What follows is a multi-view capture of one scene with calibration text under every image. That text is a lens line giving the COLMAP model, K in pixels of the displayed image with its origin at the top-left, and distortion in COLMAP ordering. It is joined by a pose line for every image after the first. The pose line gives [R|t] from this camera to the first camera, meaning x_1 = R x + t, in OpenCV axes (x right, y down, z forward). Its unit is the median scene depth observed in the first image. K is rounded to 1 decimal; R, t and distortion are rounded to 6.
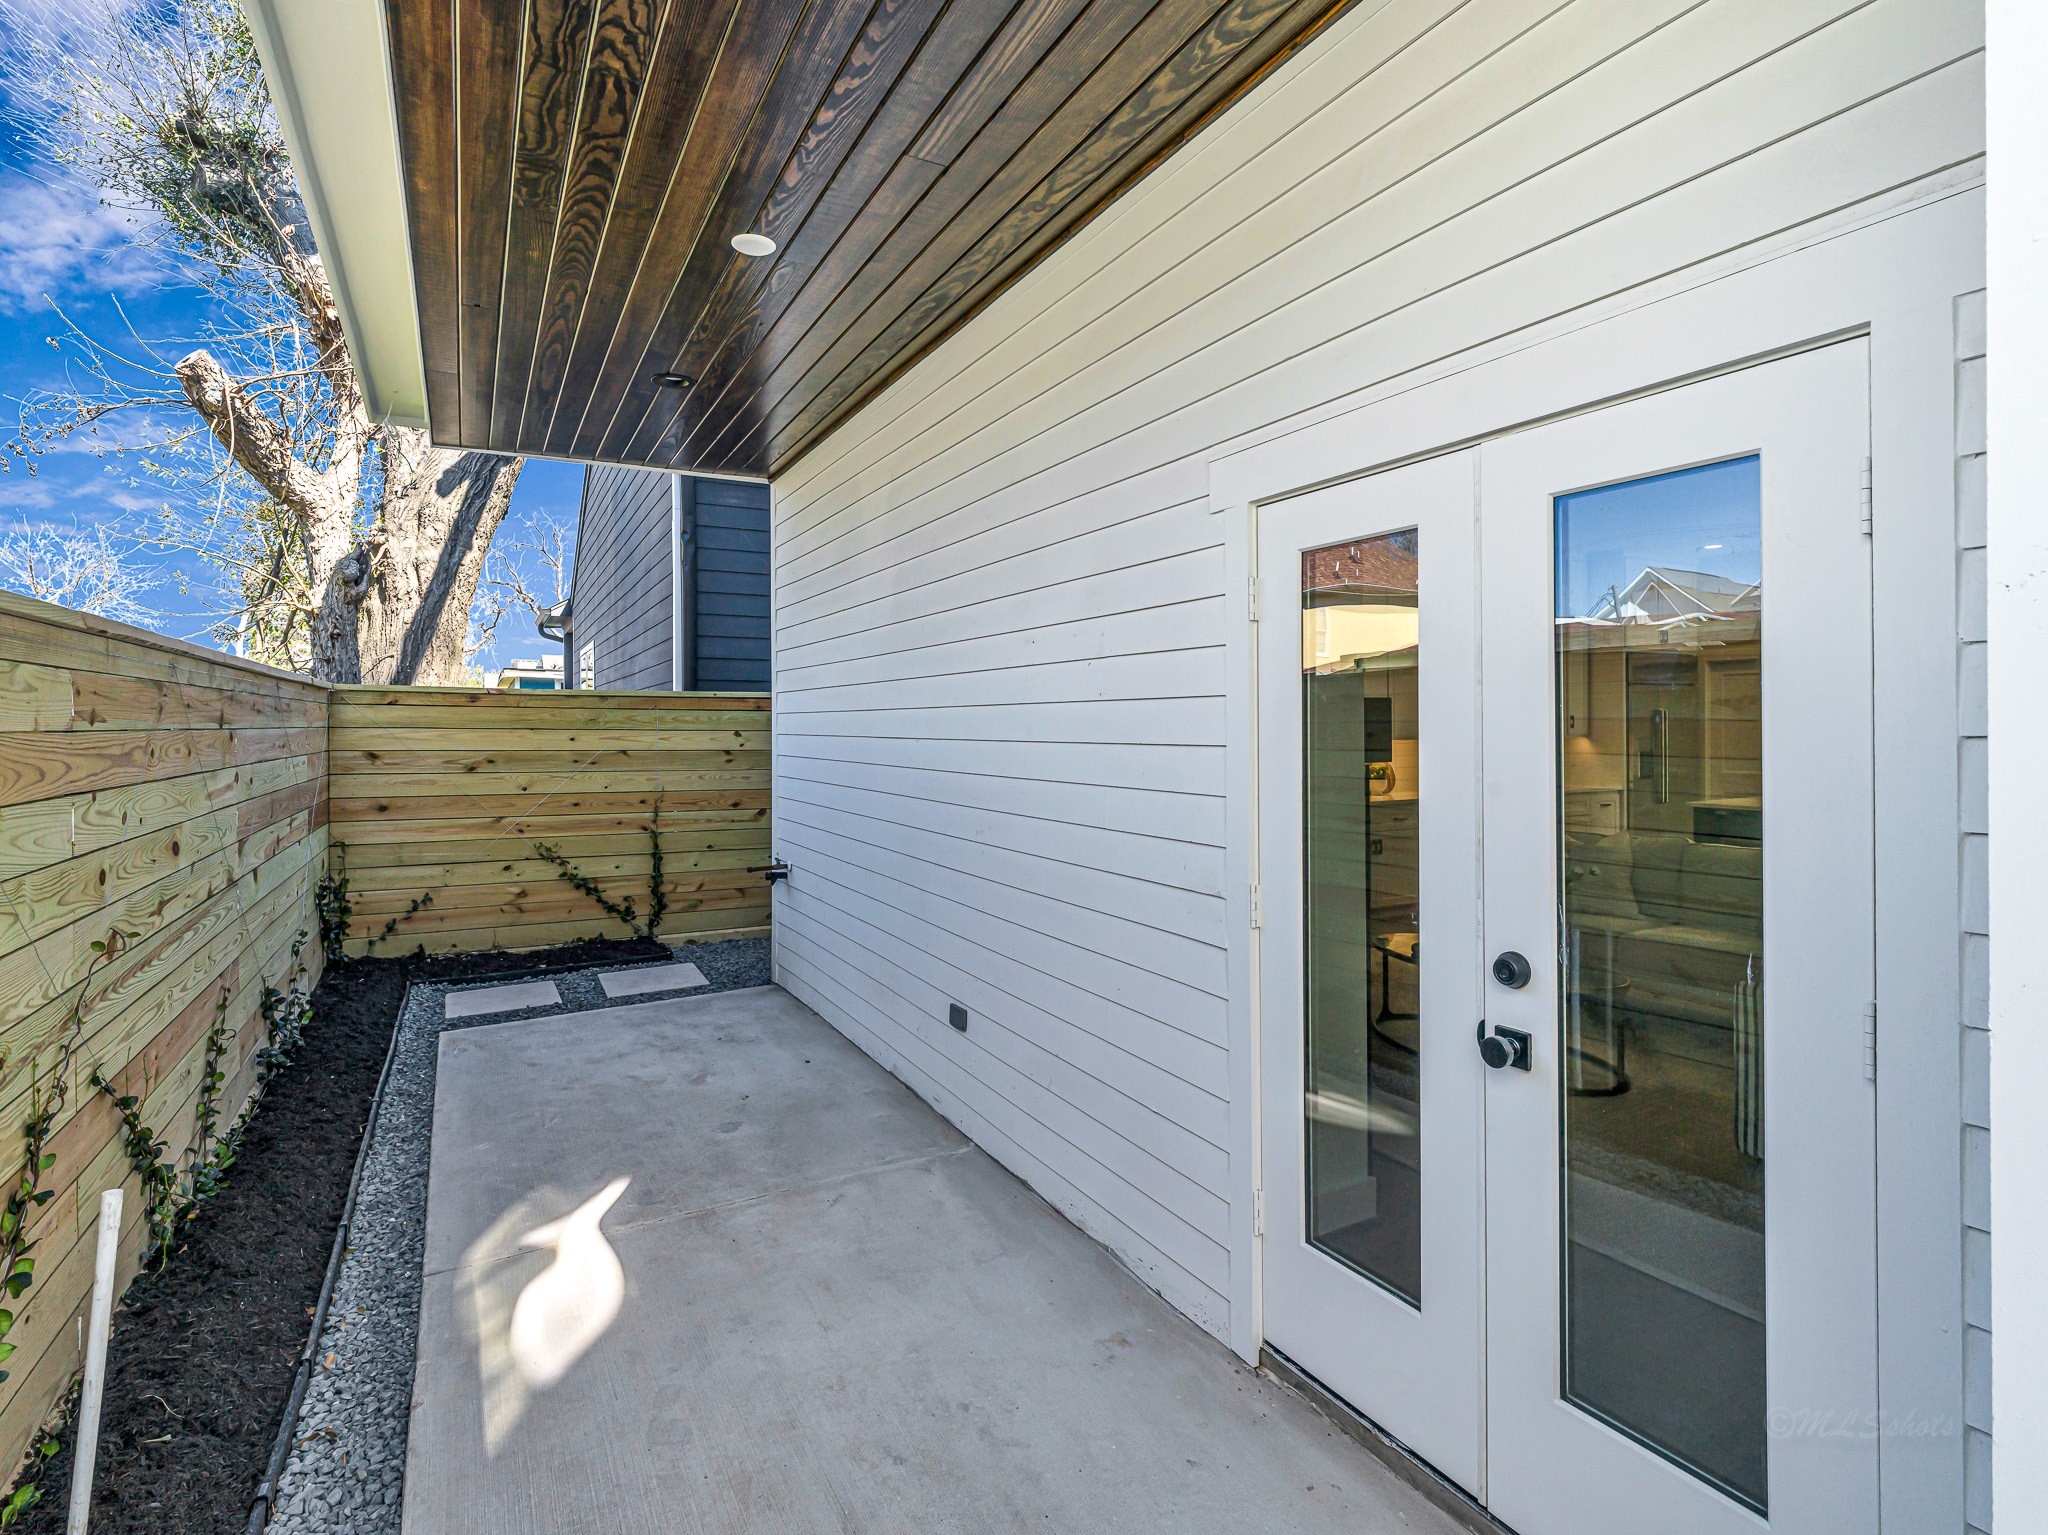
lens RADIAL K [[1034.1, 0, 1025.7], [0, 1034.1, 729.5], [0, 0, 1]] dist [0.002925, -0.003421]
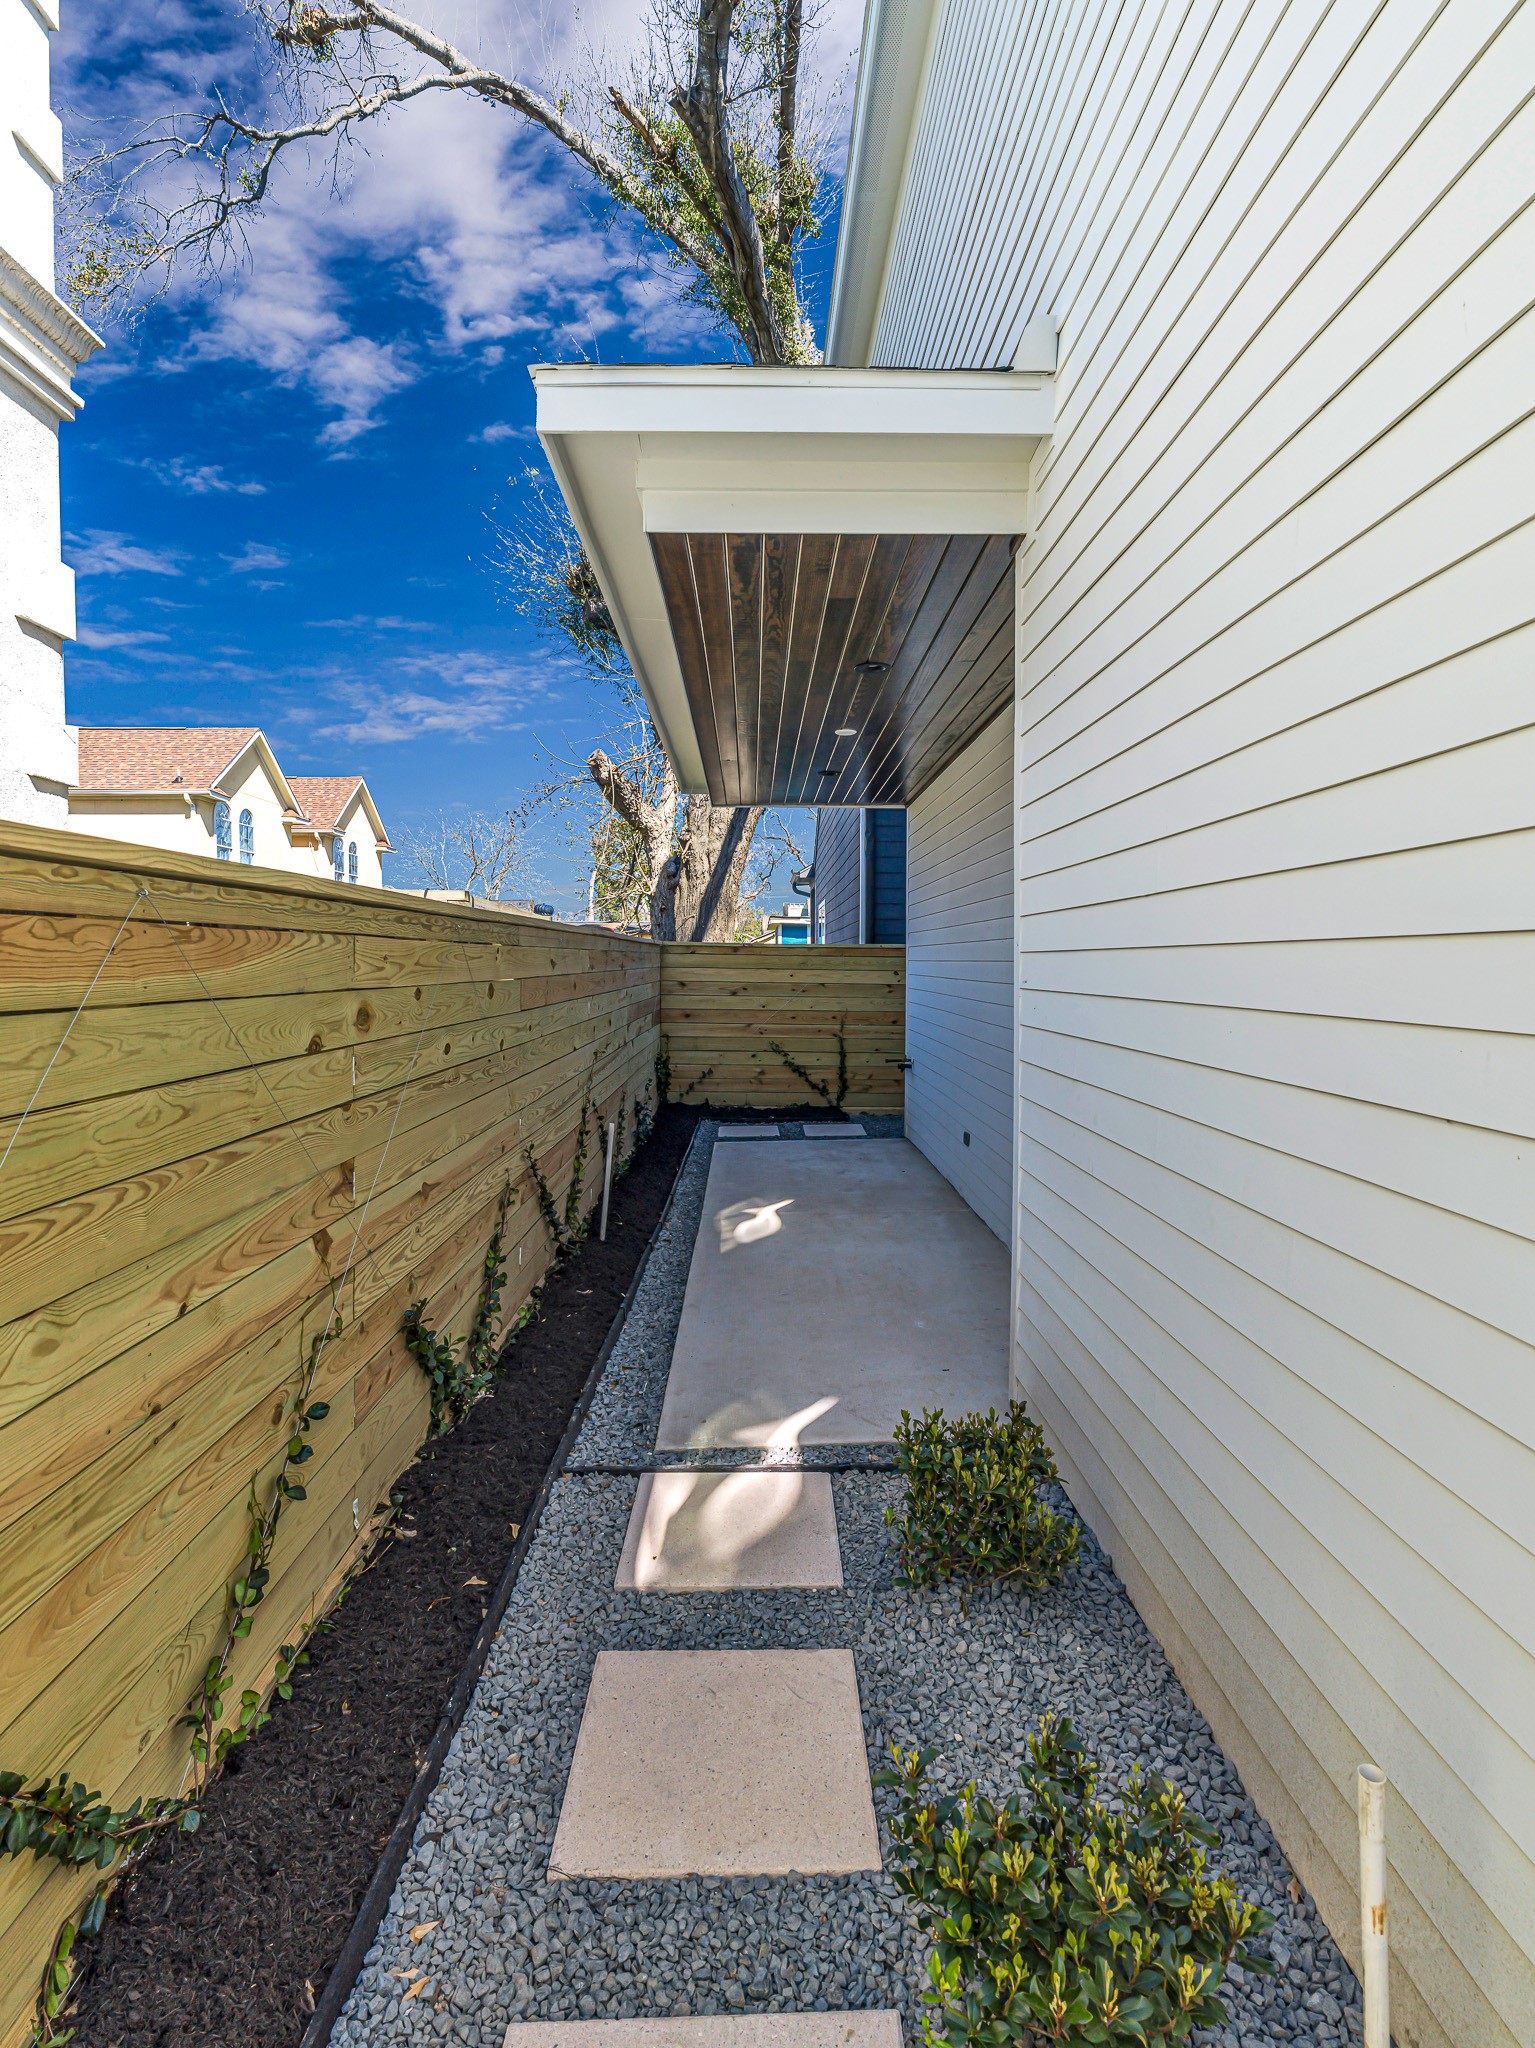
lens RADIAL K [[1034.1, 0, 769.9], [0, 1034.1, 1024.8], [0, 0, 1]] dist [0.002925, -0.003421]
pose [[0.888272, 0.034305, -0.458035, 0.248223], [-0.007868, 0.998197, 0.059502, -0.009140], [0.459250, -0.049250, 0.886941, -0.398080]]
